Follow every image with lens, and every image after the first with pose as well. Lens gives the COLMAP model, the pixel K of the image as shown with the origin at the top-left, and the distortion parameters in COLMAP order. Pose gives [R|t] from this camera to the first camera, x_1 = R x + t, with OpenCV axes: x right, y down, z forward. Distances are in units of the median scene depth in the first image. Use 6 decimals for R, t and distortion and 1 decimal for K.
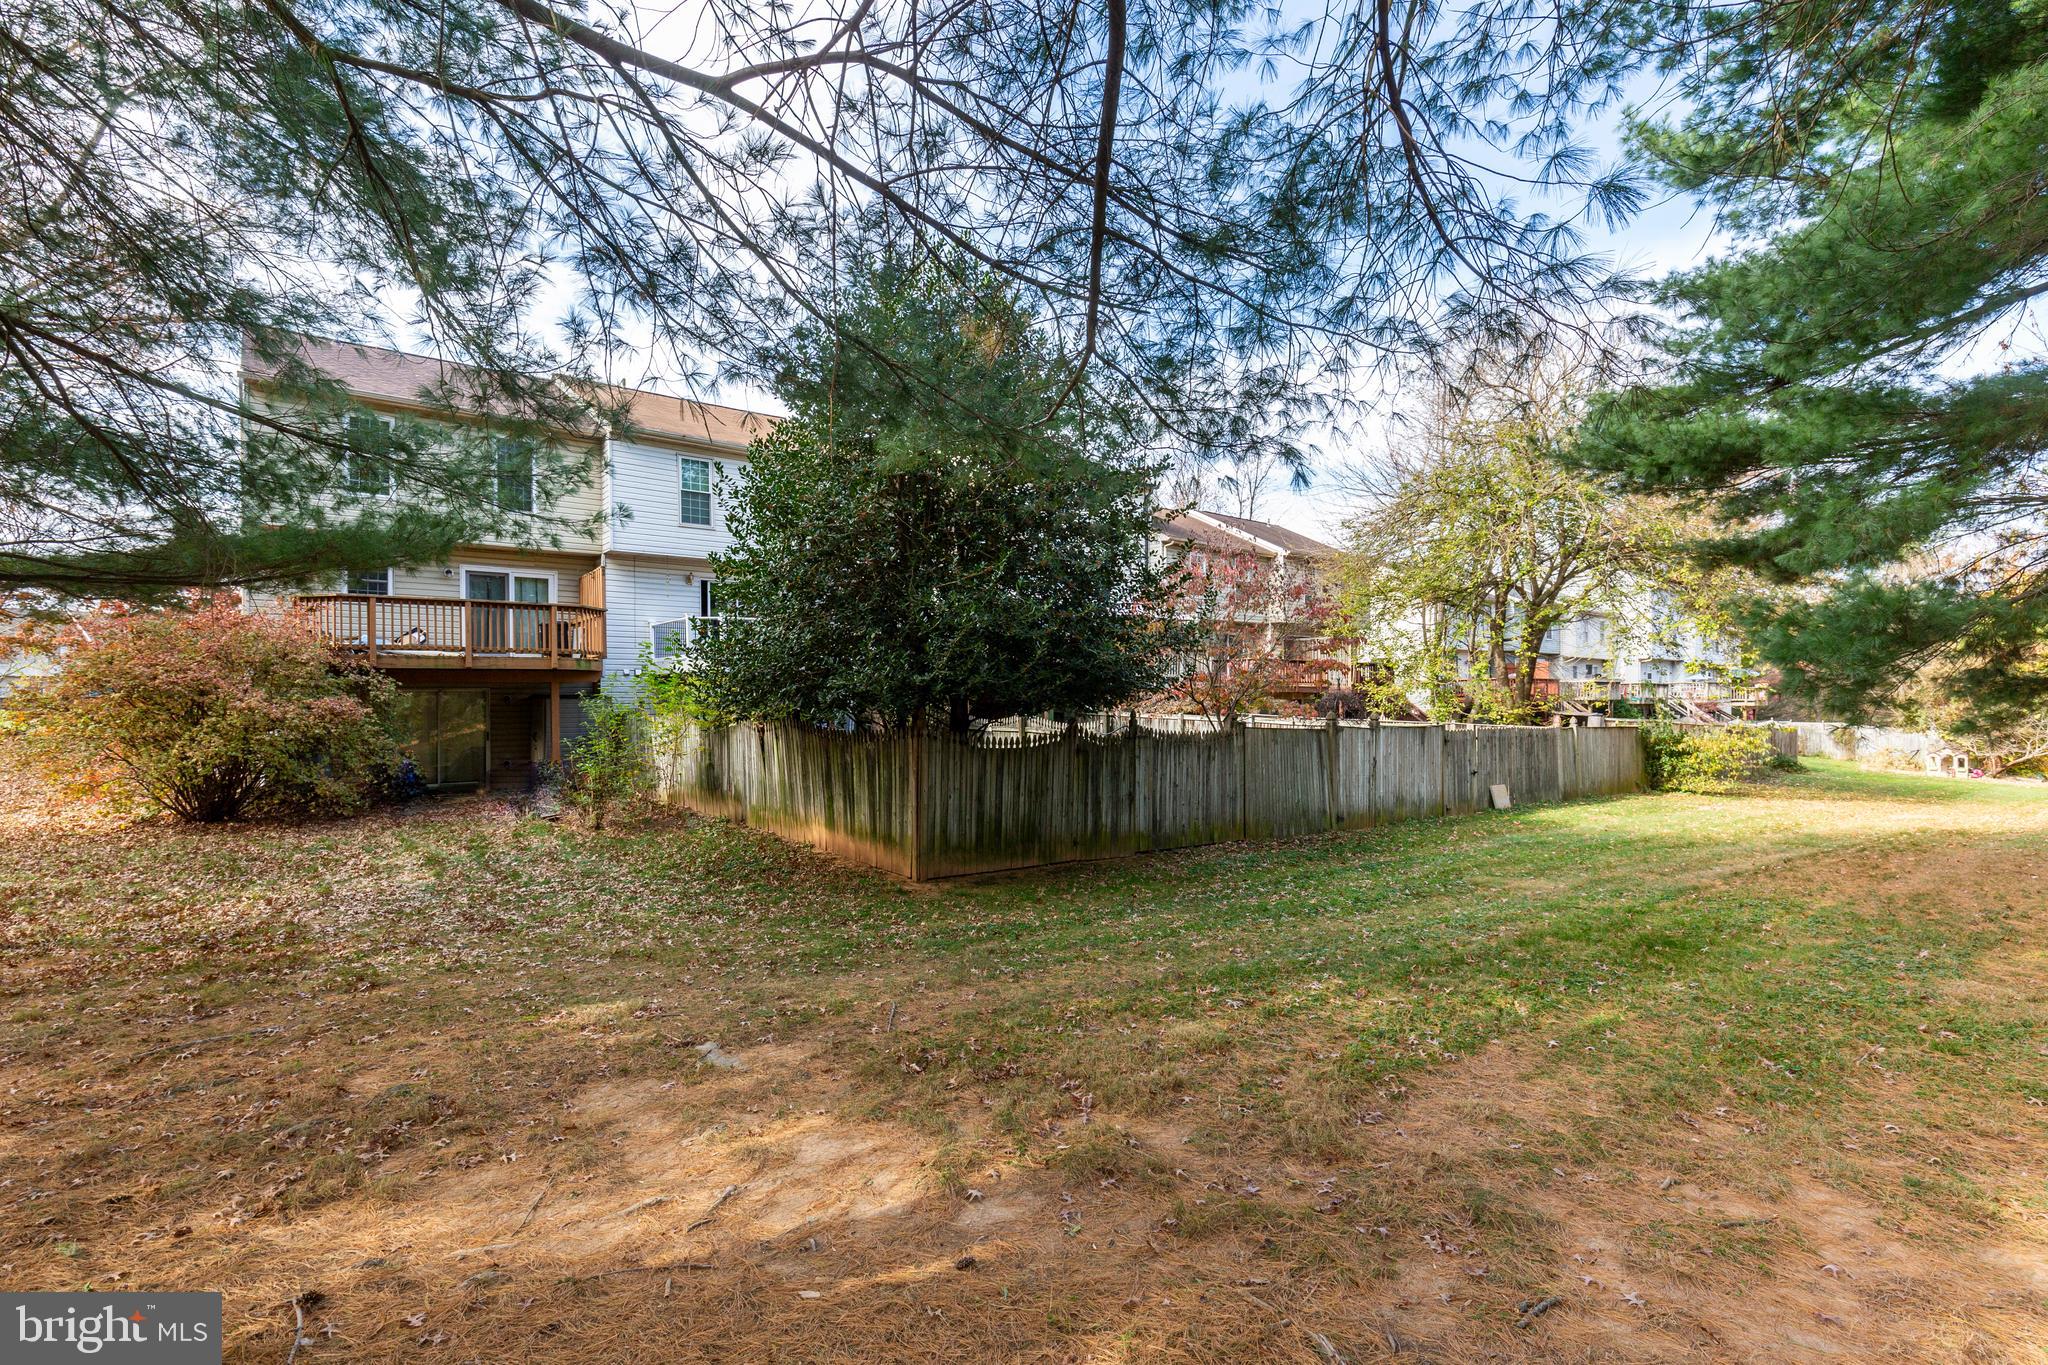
lens RADIAL K [[914.8, 0, 1015.7], [0, 914.8, 691.1], [0, 0, 1]] dist [0.002527, -0.000326]
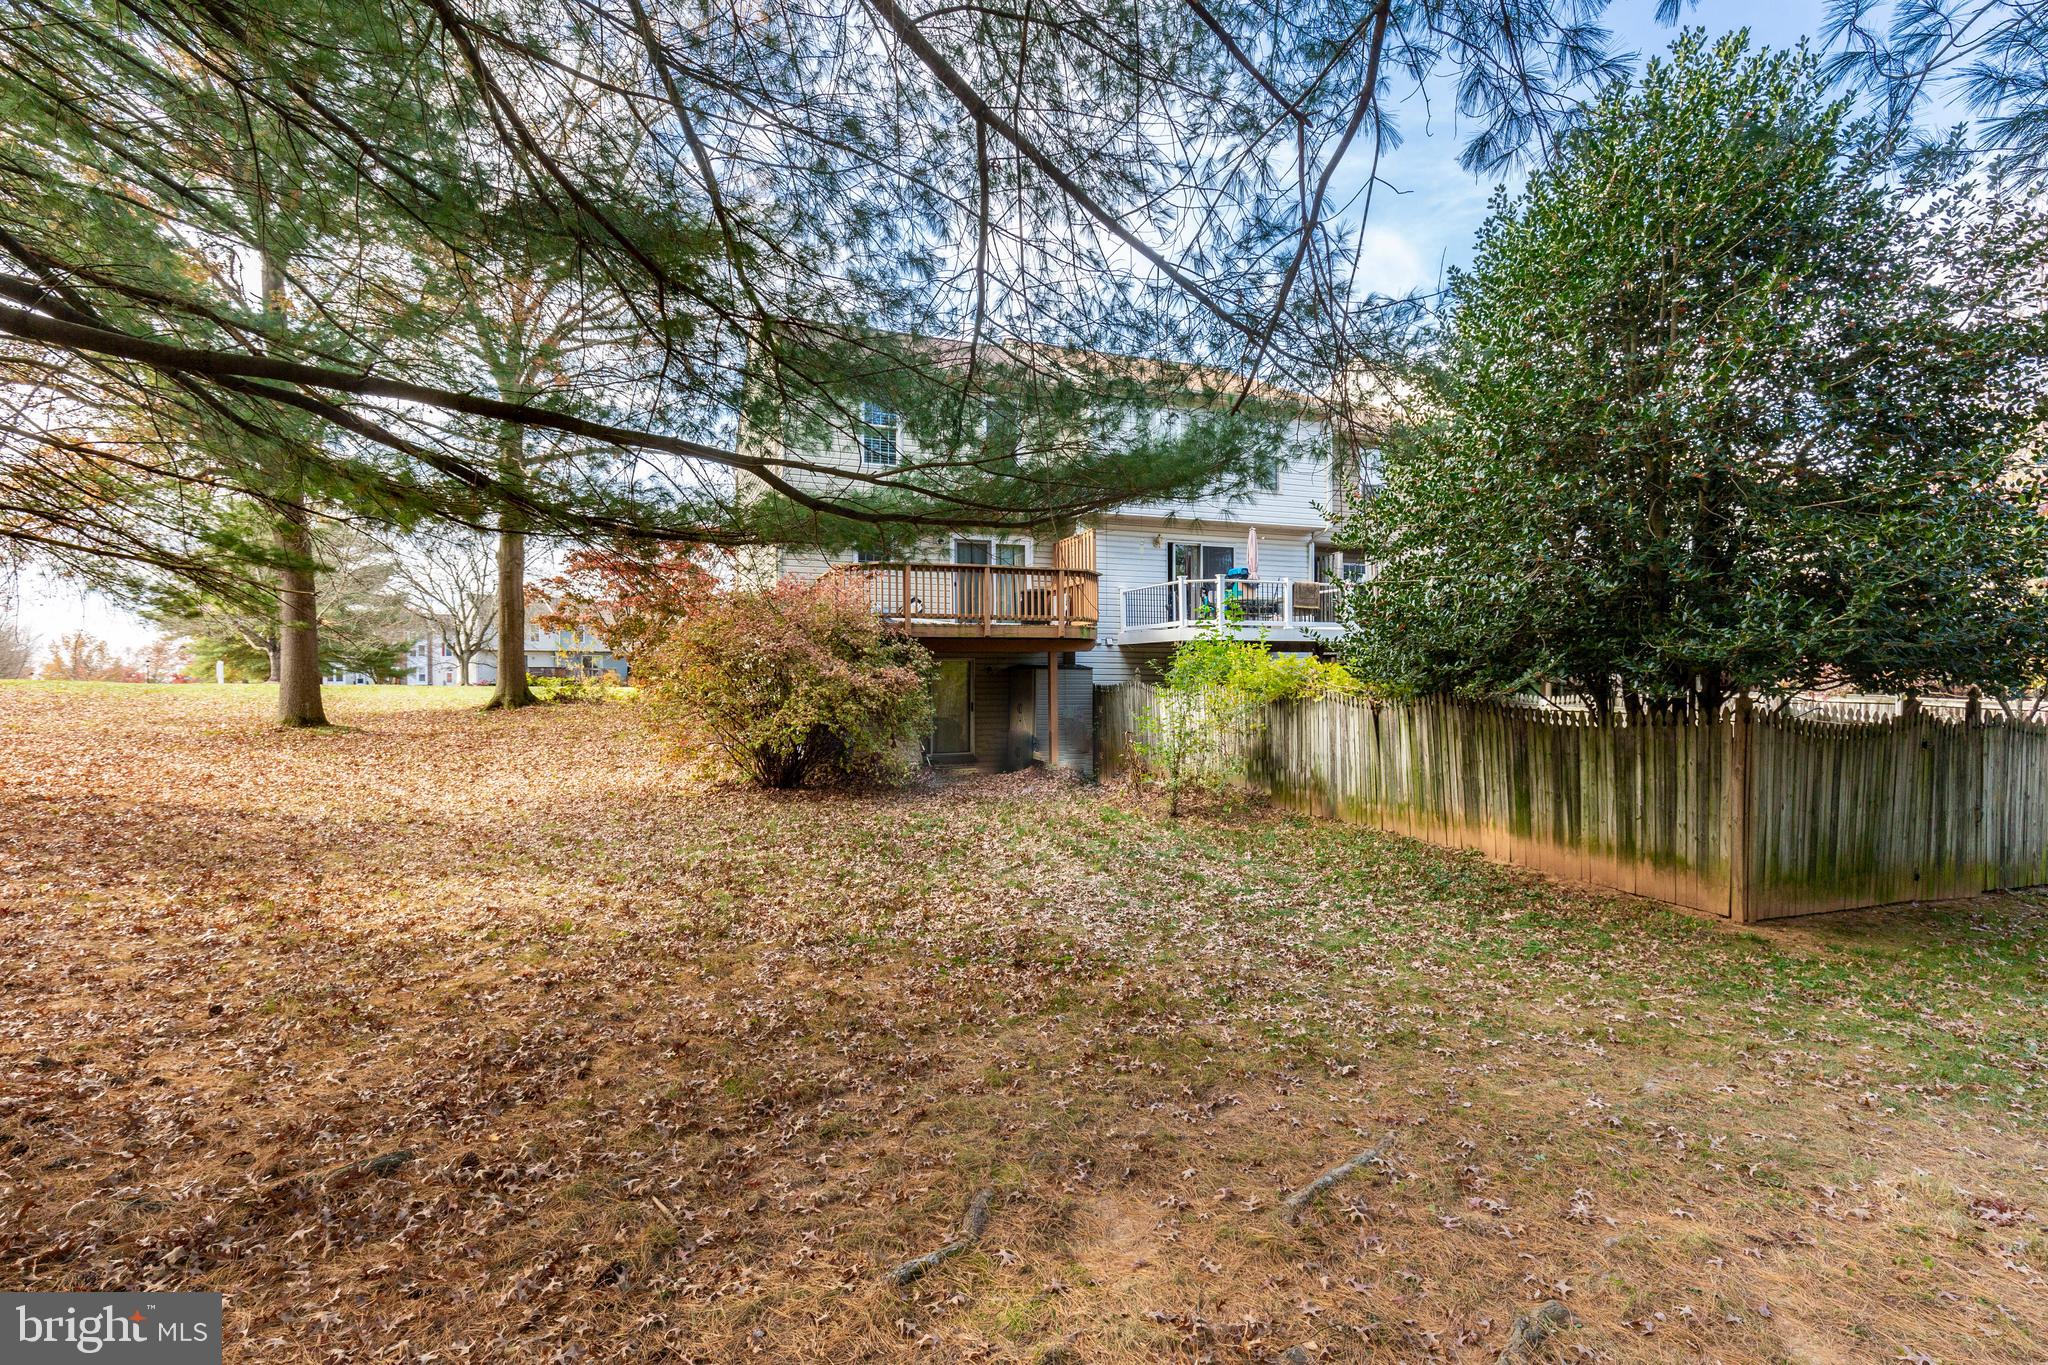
lens RADIAL K [[914.8, 0, 1015.7], [0, 914.8, 691.1], [0, 0, 1]] dist [0.002527, -0.000326]
pose [[0.954382, 0.010797, -0.298392, -0.305571], [-0.002264, 0.999579, 0.028927, 0.004812], [0.298579, -0.026932, 0.954005, 0.105864]]
